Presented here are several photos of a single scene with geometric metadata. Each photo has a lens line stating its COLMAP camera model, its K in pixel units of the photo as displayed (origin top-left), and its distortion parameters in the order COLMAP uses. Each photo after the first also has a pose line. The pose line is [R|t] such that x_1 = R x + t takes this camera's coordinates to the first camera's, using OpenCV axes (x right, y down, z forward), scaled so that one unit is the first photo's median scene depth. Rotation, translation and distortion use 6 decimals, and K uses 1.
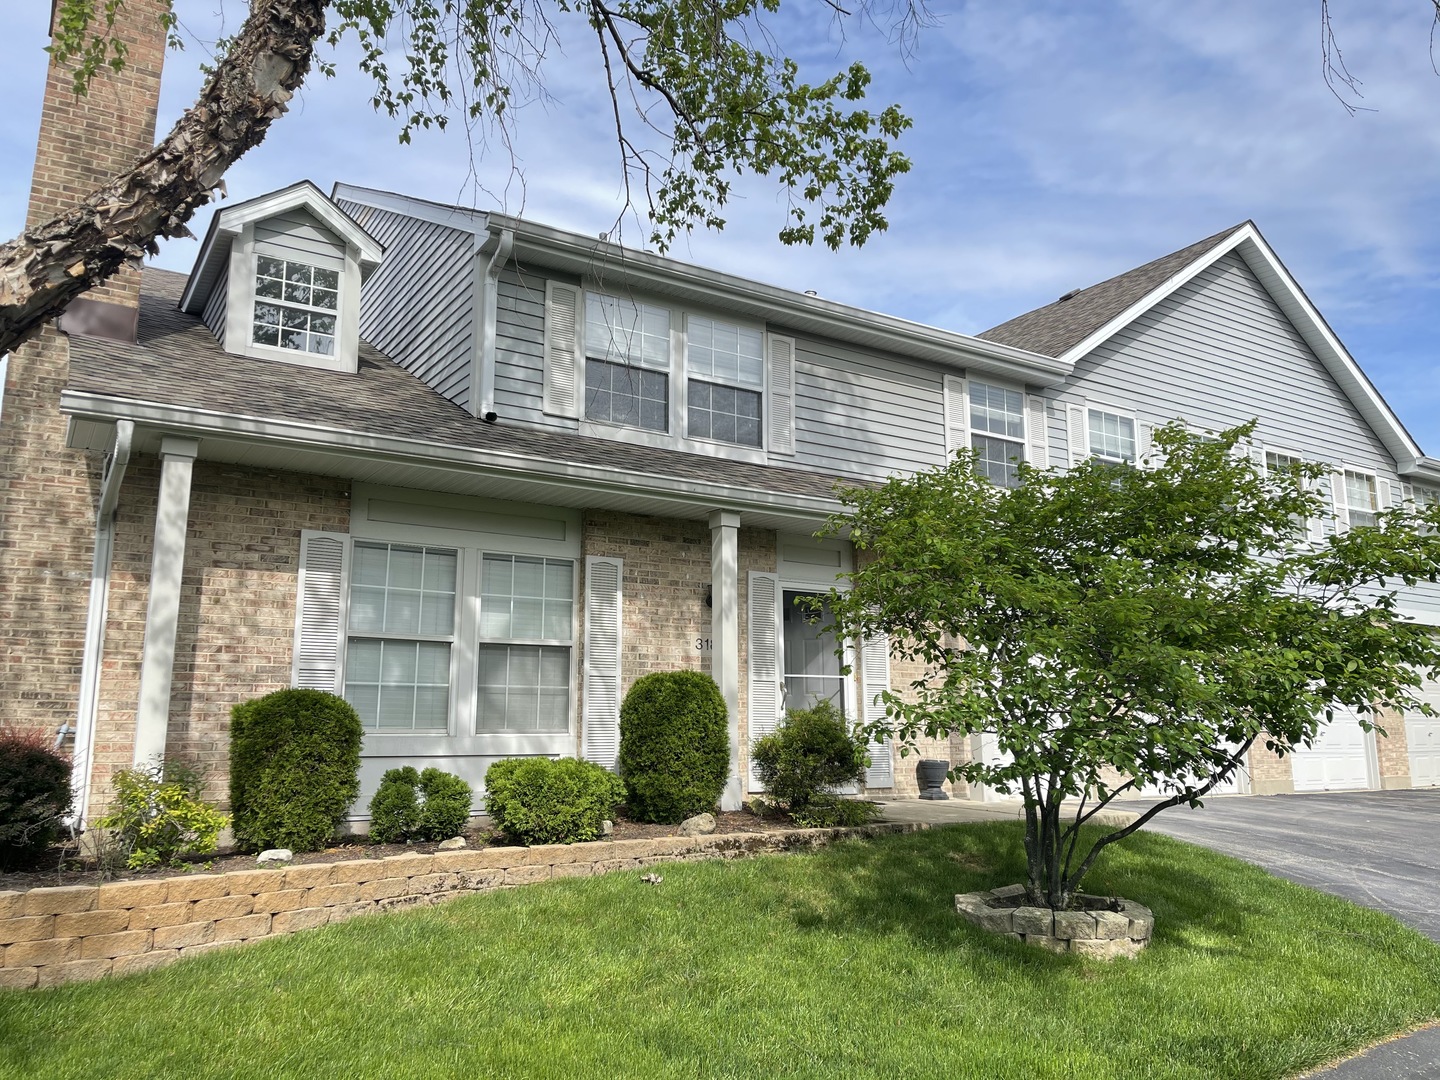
lens RADIAL K [[1090.3, 0, 720.7], [0, 1090.3, 533.2], [0, 0, 1]] dist [0.017876, 0.009649]
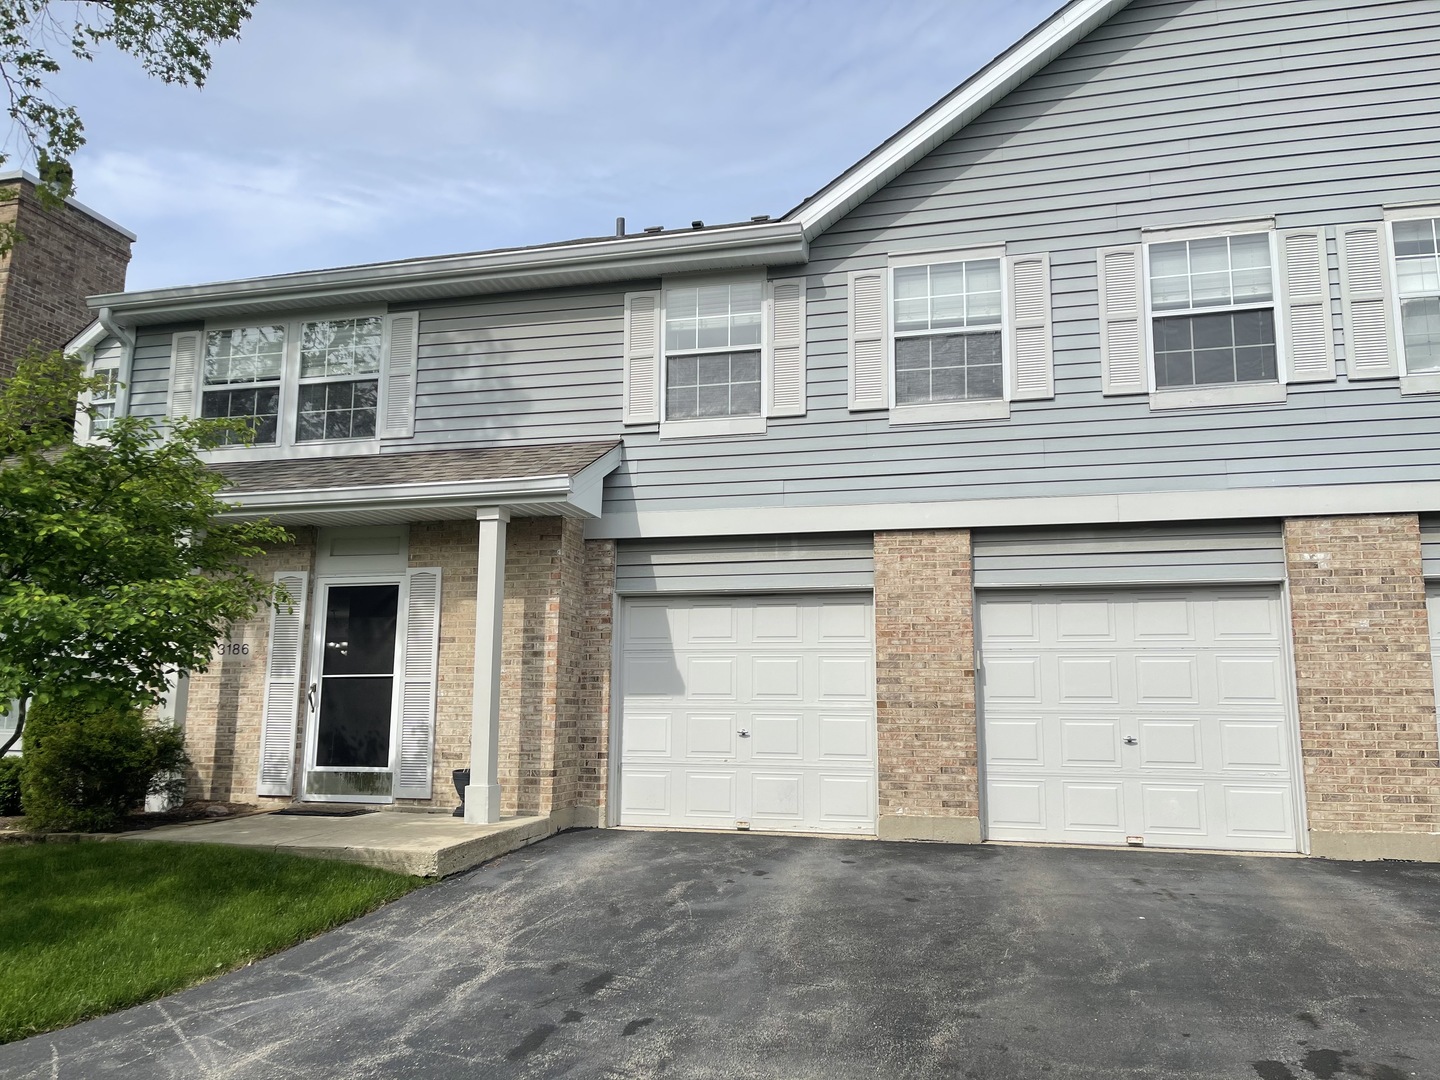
lens RADIAL K [[1090.3, 0, 719.6], [0, 1090.3, 550.5], [0, 0, 1]] dist [0.017876, 0.009649]
pose [[0.685406, -0.119956, -0.718212, 0.880814], [0.117343, 0.991642, -0.053641, 0.102448], [0.718644, -0.047511, 0.693753, 0.525755]]
